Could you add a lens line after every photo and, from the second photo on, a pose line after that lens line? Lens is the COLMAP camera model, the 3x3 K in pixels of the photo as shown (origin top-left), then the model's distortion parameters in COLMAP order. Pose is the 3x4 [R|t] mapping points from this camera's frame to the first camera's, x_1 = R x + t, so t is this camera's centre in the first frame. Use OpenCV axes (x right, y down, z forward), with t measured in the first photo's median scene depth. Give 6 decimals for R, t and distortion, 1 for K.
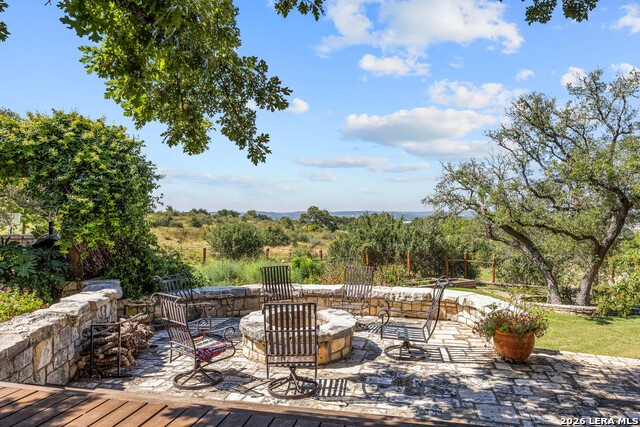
lens RADIAL K [[416.4, 0, 319.6], [0, 416.4, 213.9], [0, 0, 1]] dist [-0.006543, -0.000735]
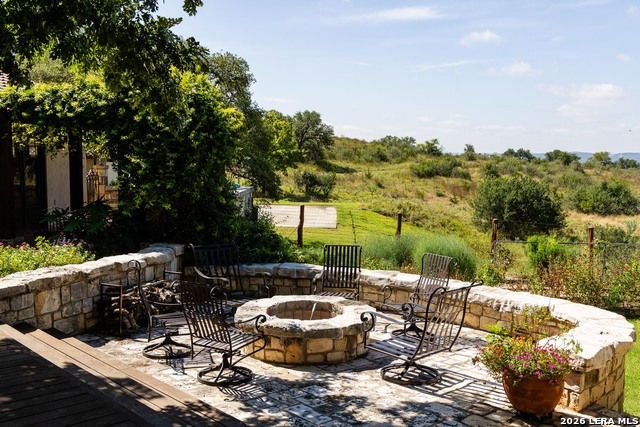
lens RADIAL K [[647.3, 0, 319.1], [0, 647.3, 213.4], [0, 0, 1]] dist [0.008635, 0.000000]
pose [[0.826664, 0.060341, -0.559452, 0.514015], [-0.010647, 0.995733, 0.091665, -0.042583], [0.562596, -0.069819, 0.823779, -0.022127]]
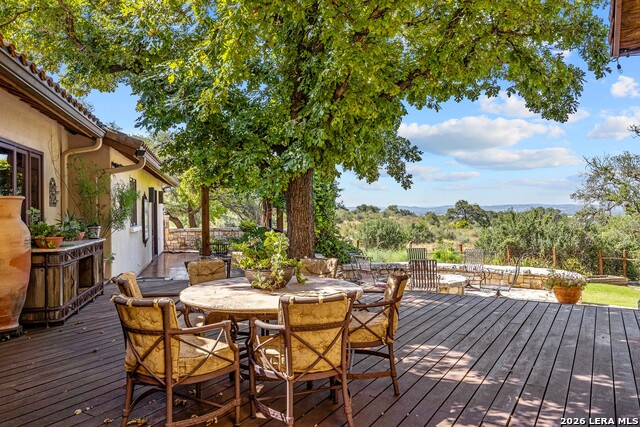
lens RADIAL K [[469.5, 0, 320.1], [0, 469.5, 212.9], [0, 0, 1]] dist [-0.005427, 0.000795]
pose [[0.951058, -0.006153, -0.308951, 0.082783], [0.008972, 0.999930, 0.007704, -0.016828], [0.308882, -0.010098, 0.951047, -0.686778]]
